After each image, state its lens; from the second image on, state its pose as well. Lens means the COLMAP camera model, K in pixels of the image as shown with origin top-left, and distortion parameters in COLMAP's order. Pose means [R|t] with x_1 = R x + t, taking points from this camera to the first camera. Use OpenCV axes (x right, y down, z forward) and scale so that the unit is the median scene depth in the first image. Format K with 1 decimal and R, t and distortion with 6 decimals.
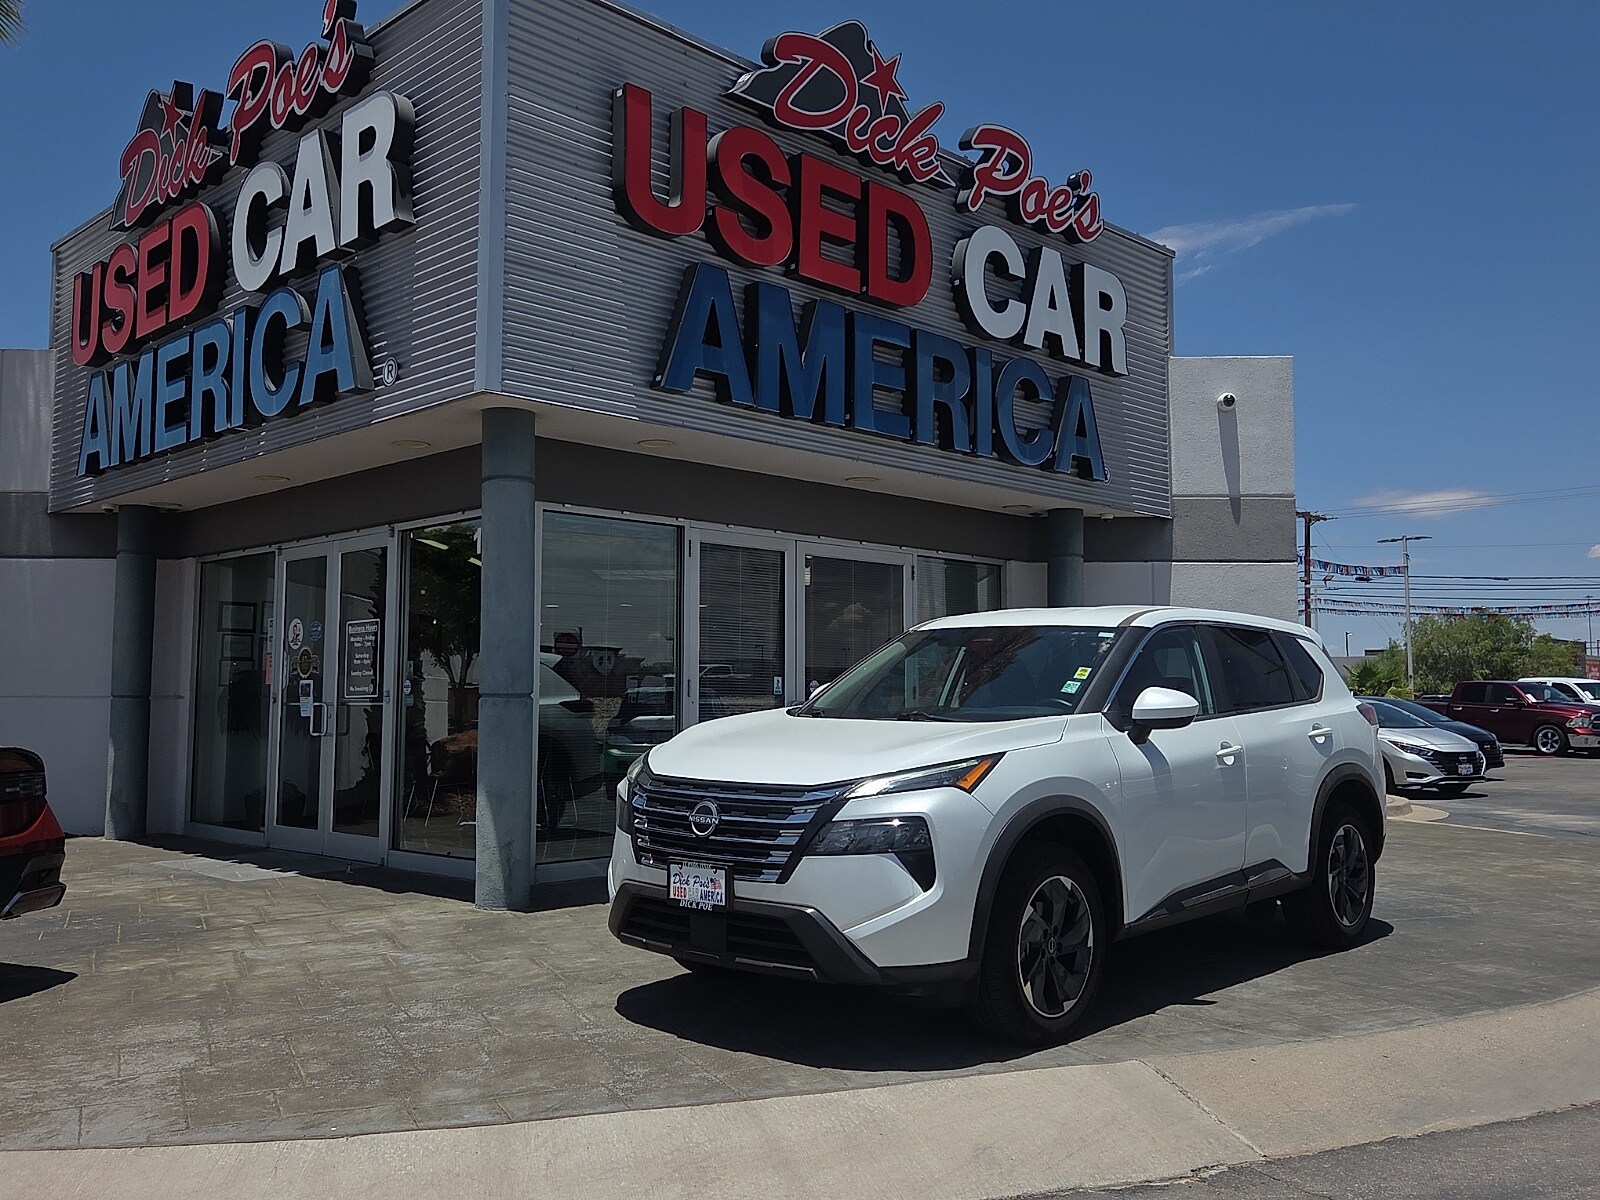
lens RADIAL K [[1359.0, 0, 804.3], [0, 1359.0, 579.2], [0, 0, 1]] dist [0.072982, -0.064667]
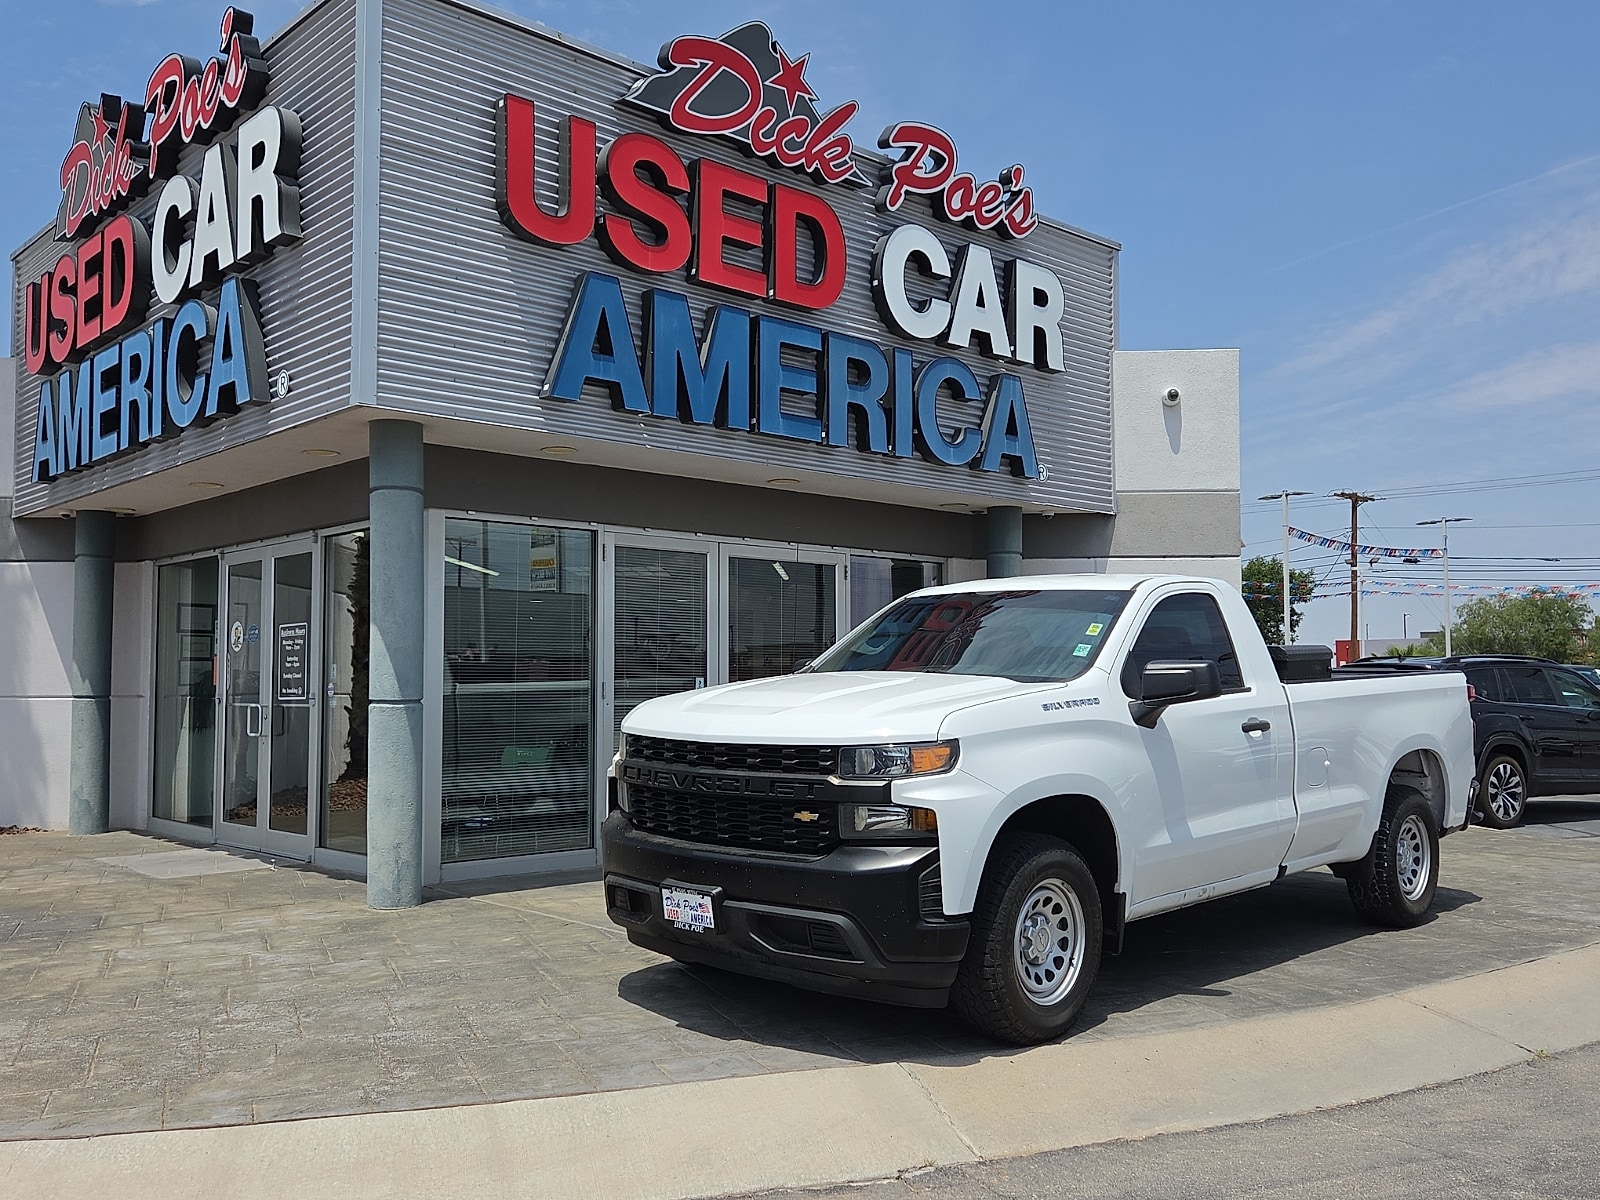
lens RADIAL K [[1362.9, 0, 802.8], [0, 1362.9, 609.4], [0, 0, 1]] dist [0.062465, -0.053565]
pose [[0.999323, -0.005892, -0.036328, 0.100034], [0.007090, 0.999432, 0.032940, -0.012511], [0.036113, -0.033175, 0.998797, -0.011526]]
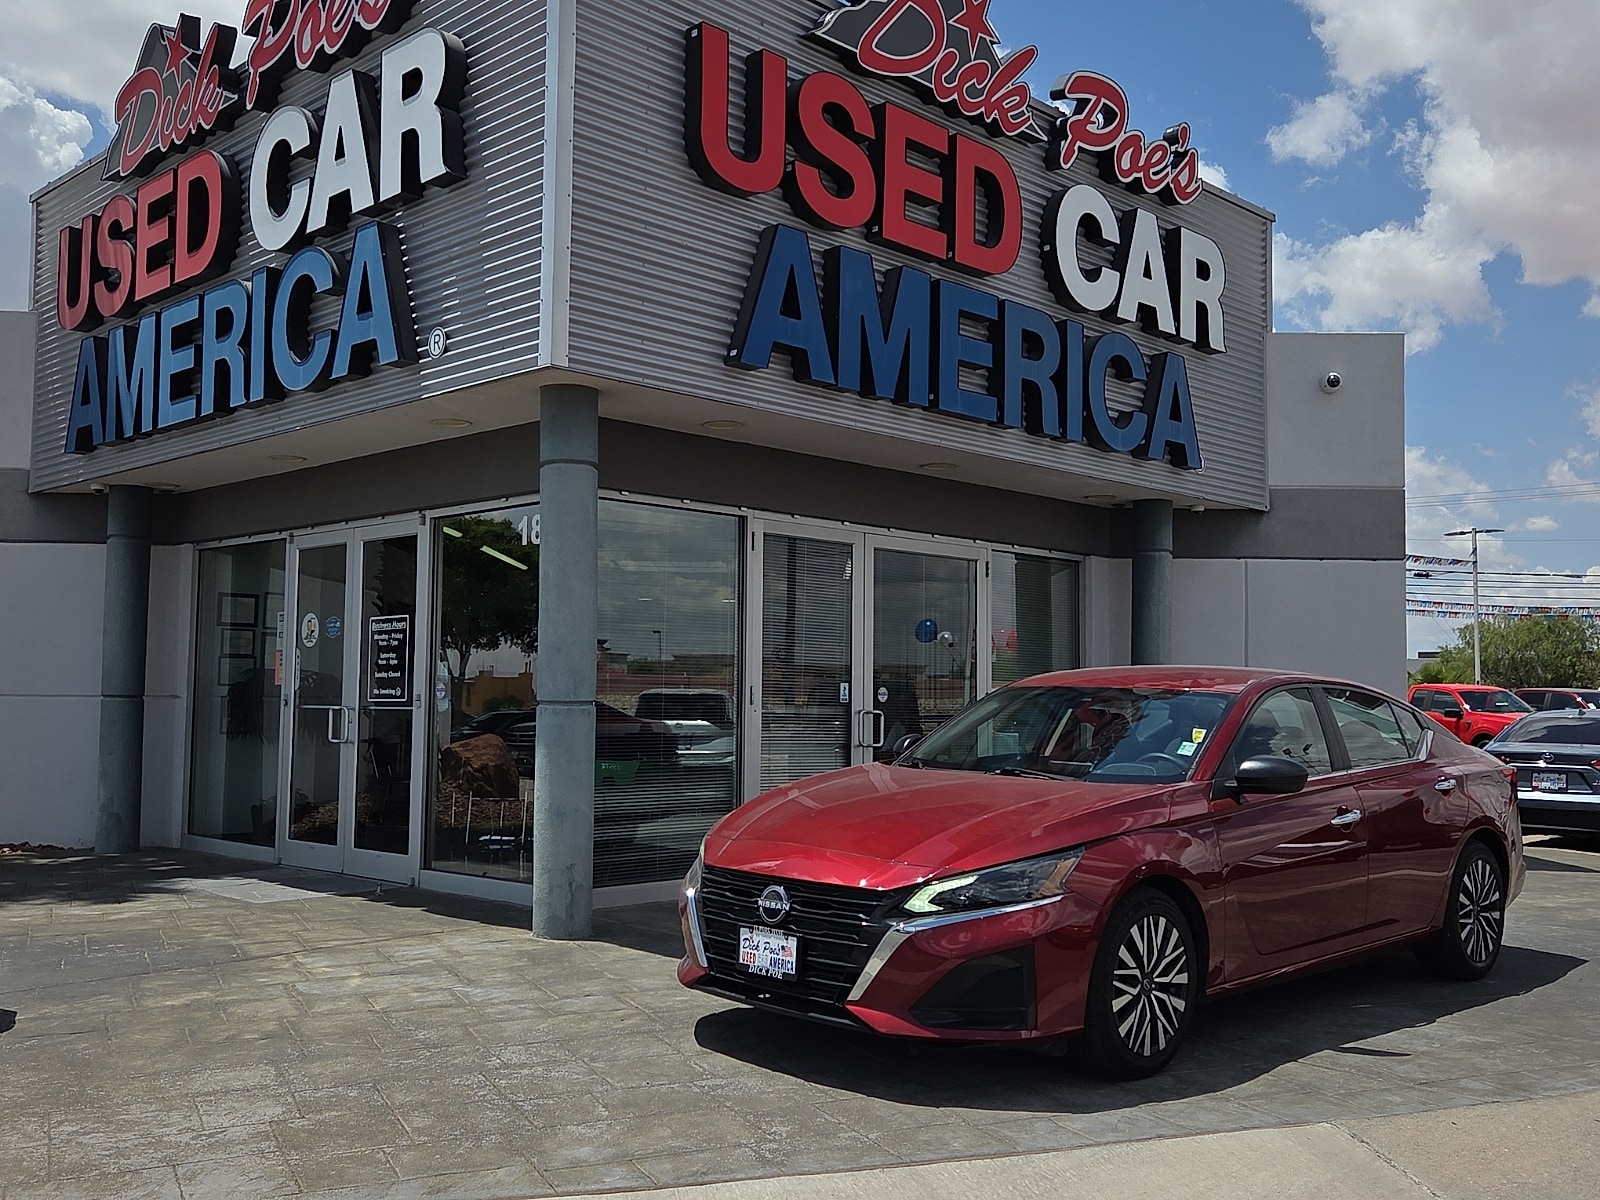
lens RADIAL K [[1483.2, 0, 809.3], [0, 1483.2, 597.0], [0, 0, 1]] dist [0.077940, -0.065505]
pose [[0.999952, 0.009498, 0.002364, -0.048380], [-0.009541, 0.999772, 0.019087, -0.004377], [-0.002182, -0.019109, 0.999815, 0.011052]]
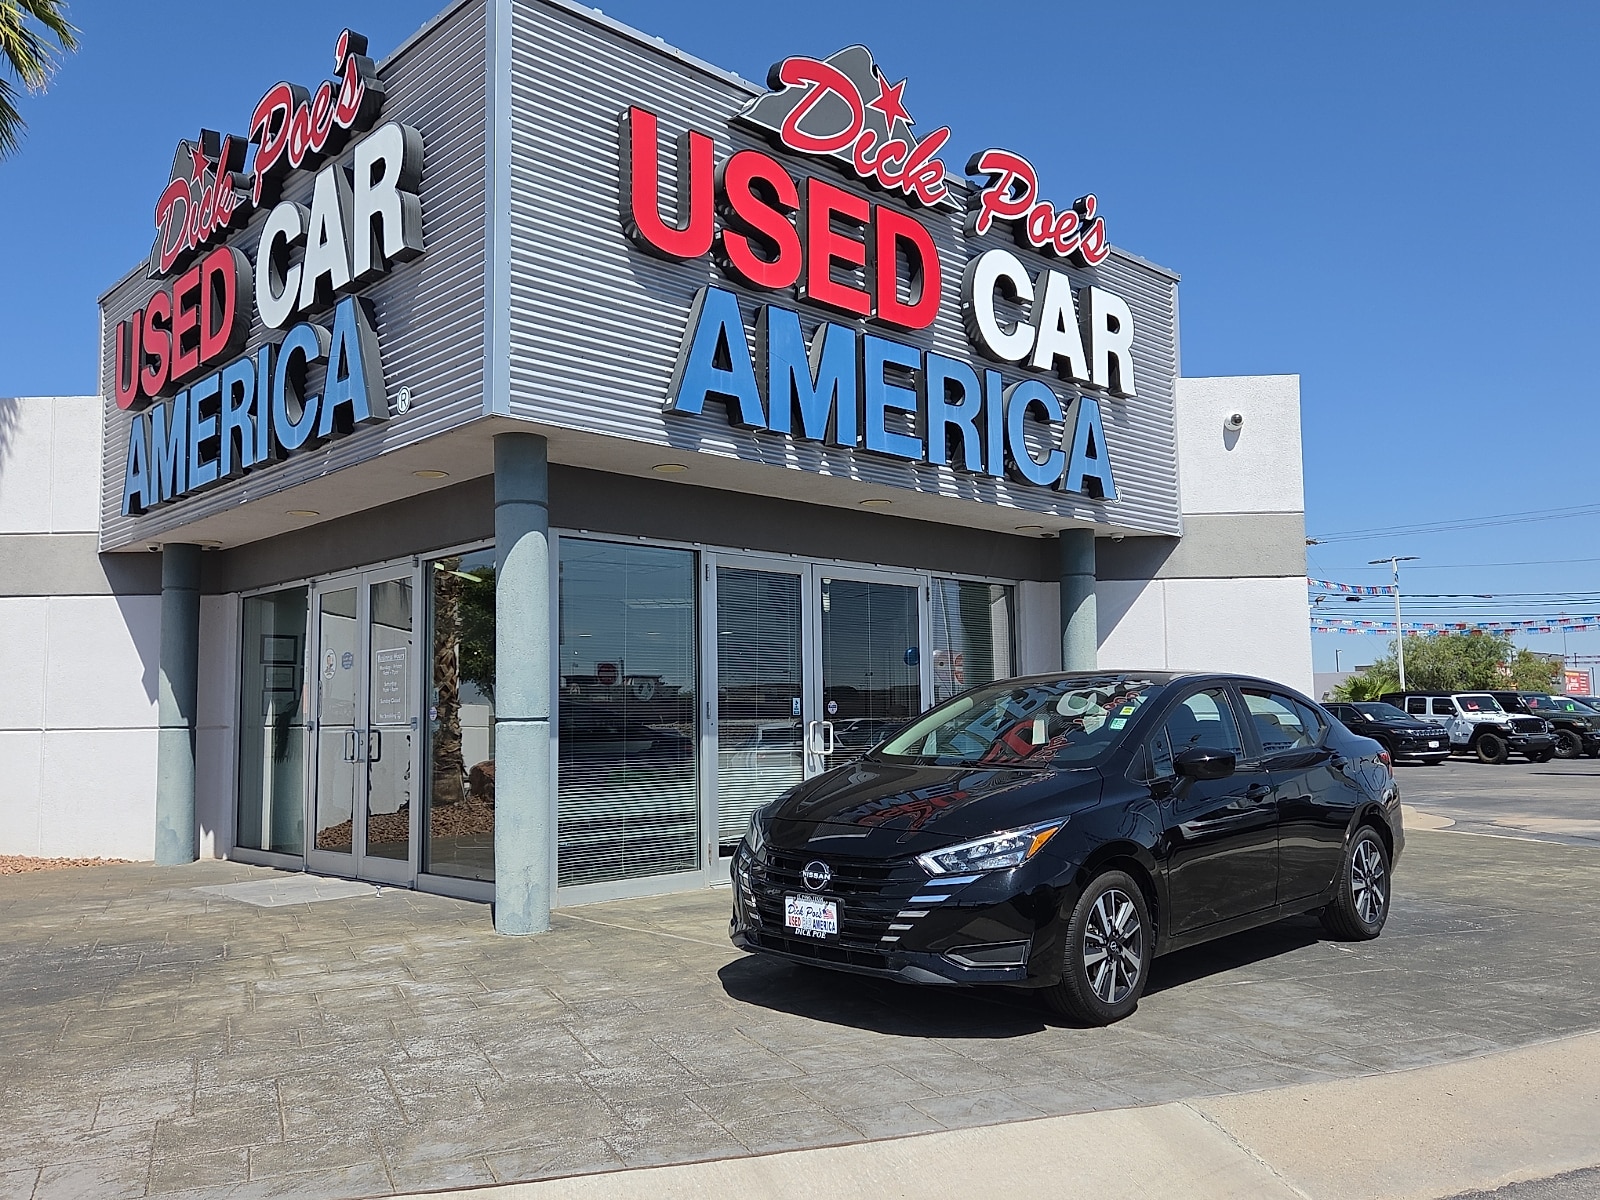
lens RADIAL K [[1255.7, 0, 792.3], [0, 1255.7, 608.2], [0, 0, 1]] dist [0.069154, -0.063167]
pose [[0.999434, -0.018318, -0.028199, 0.005598], [0.018281, 0.999832, -0.001546, 0.006637], [0.028223, 0.001030, 0.999601, 0.064603]]
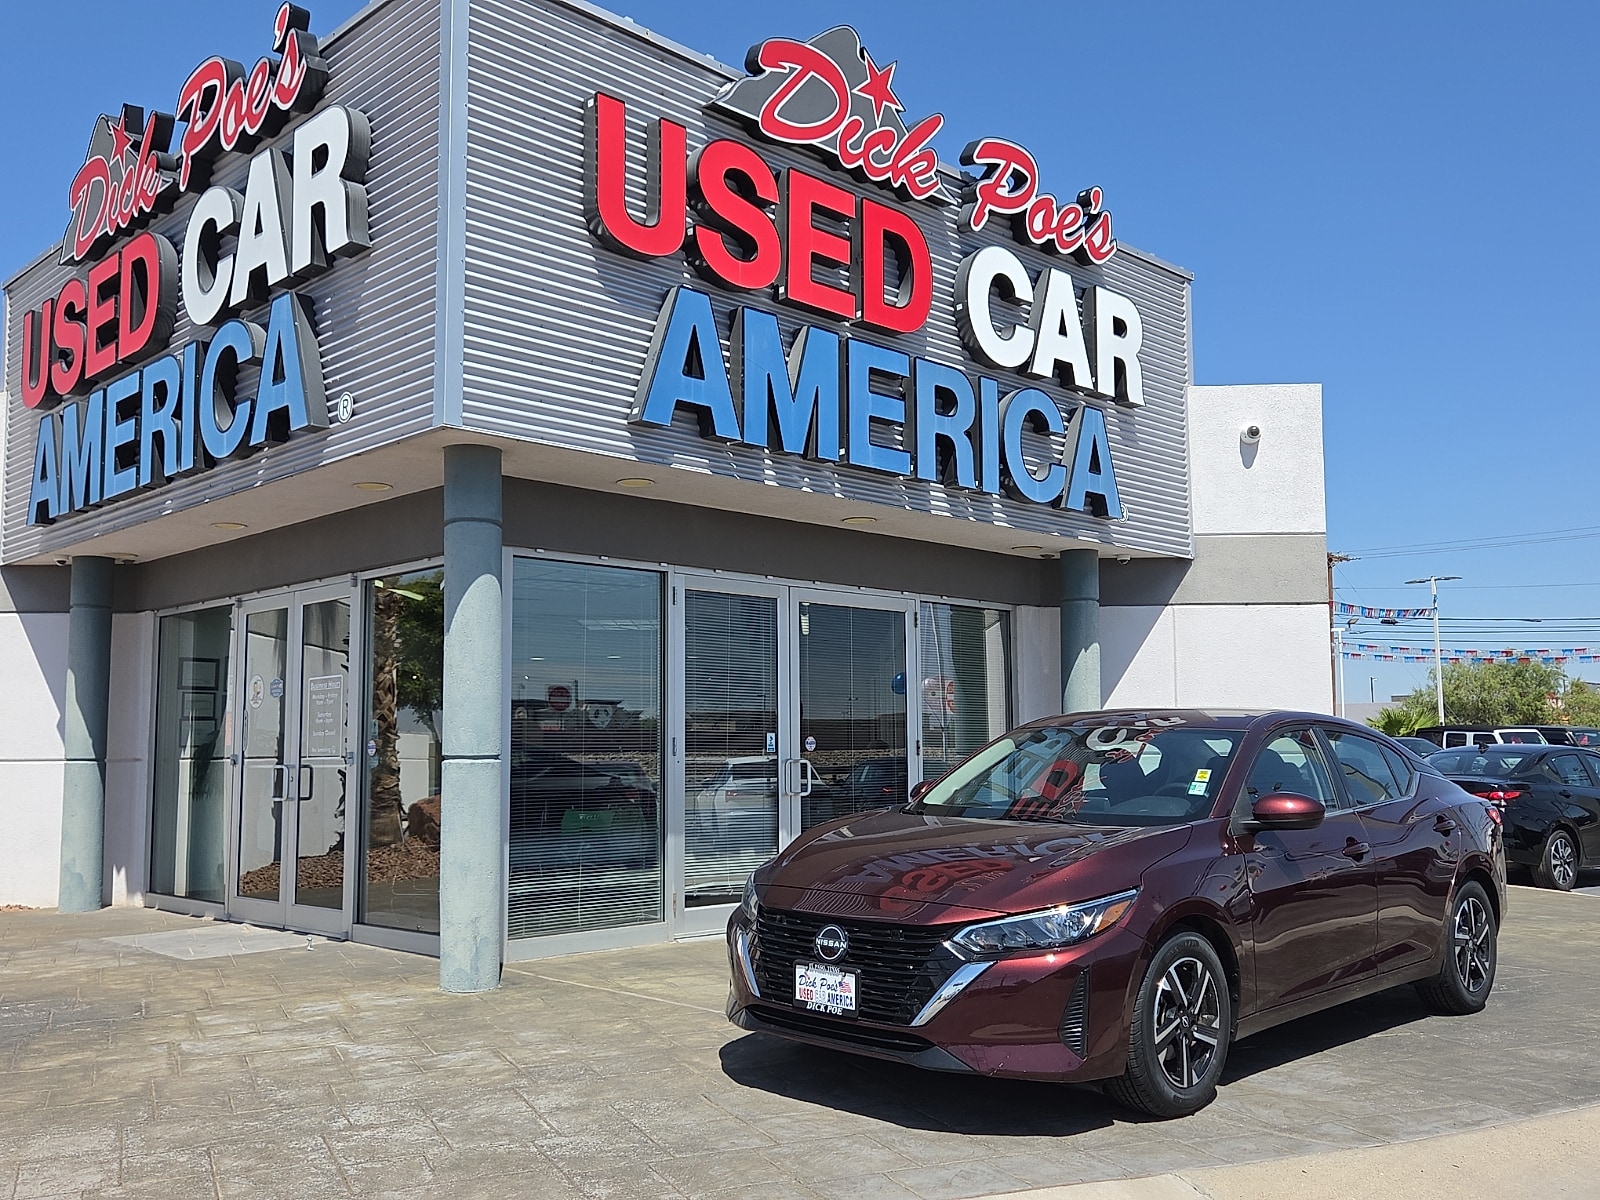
lens RADIAL K [[1404.9, 0, 789.6], [0, 1404.9, 613.5], [0, 0, 1]] dist [0.068454, -0.069815]
pose [[0.999874, -0.009720, -0.012589, 0.006531], [0.009593, 0.999903, -0.010091, 0.000053], [0.012686, 0.009969, 0.999870, 0.041987]]
